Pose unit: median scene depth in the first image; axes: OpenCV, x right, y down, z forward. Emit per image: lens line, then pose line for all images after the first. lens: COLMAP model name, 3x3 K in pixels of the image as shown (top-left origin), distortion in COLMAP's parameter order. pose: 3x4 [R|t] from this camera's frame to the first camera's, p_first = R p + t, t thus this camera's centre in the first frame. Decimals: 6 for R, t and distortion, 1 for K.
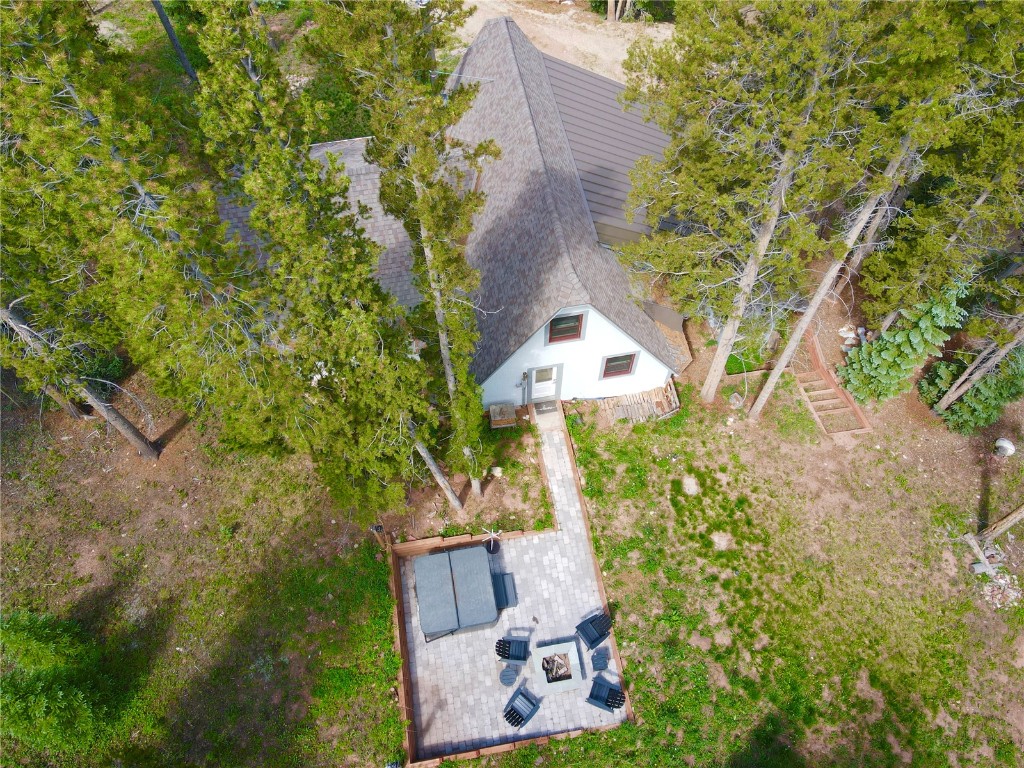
lens RADIAL K [[730.2, 0, 516.9], [0, 730.2, 382.6], [0, 0, 1]] dist [0.002336, 0.007048]
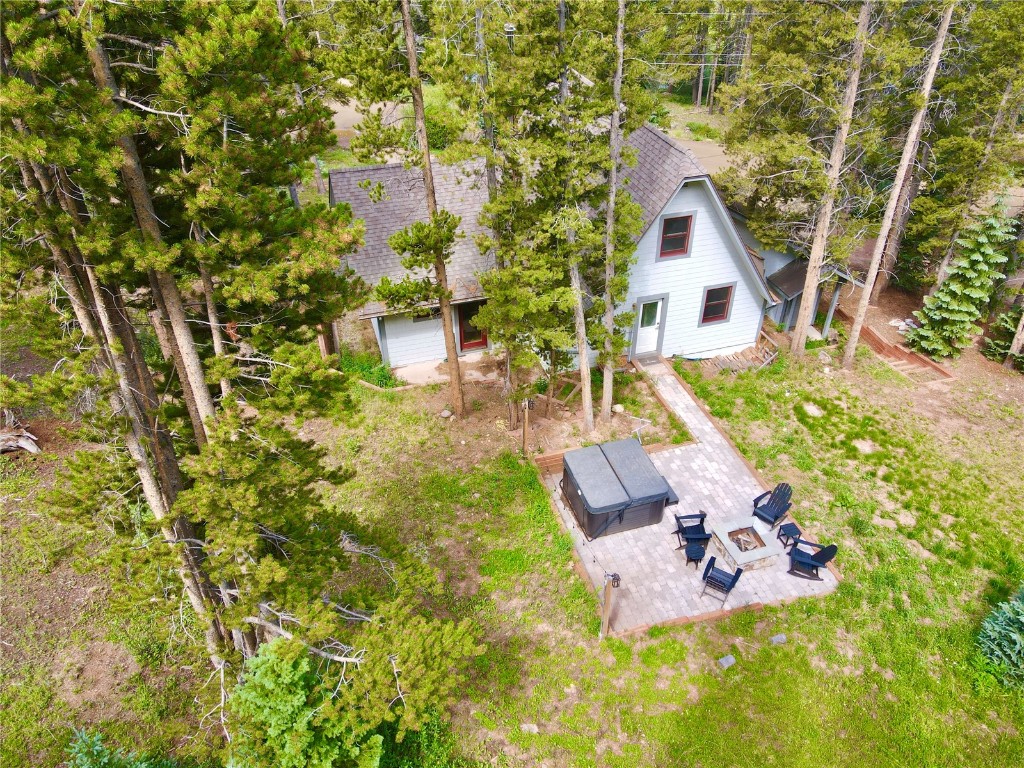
lens RADIAL K [[730.2, 0, 509.7], [0, 730.2, 377.6], [0, 0, 1]] dist [0.002336, 0.007048]
pose [[0.994196, -0.063086, 0.087149, -0.264124], [0.093729, 0.905557, -0.413741, 0.497189], [-0.052818, 0.419508, 0.906214, 0.122991]]
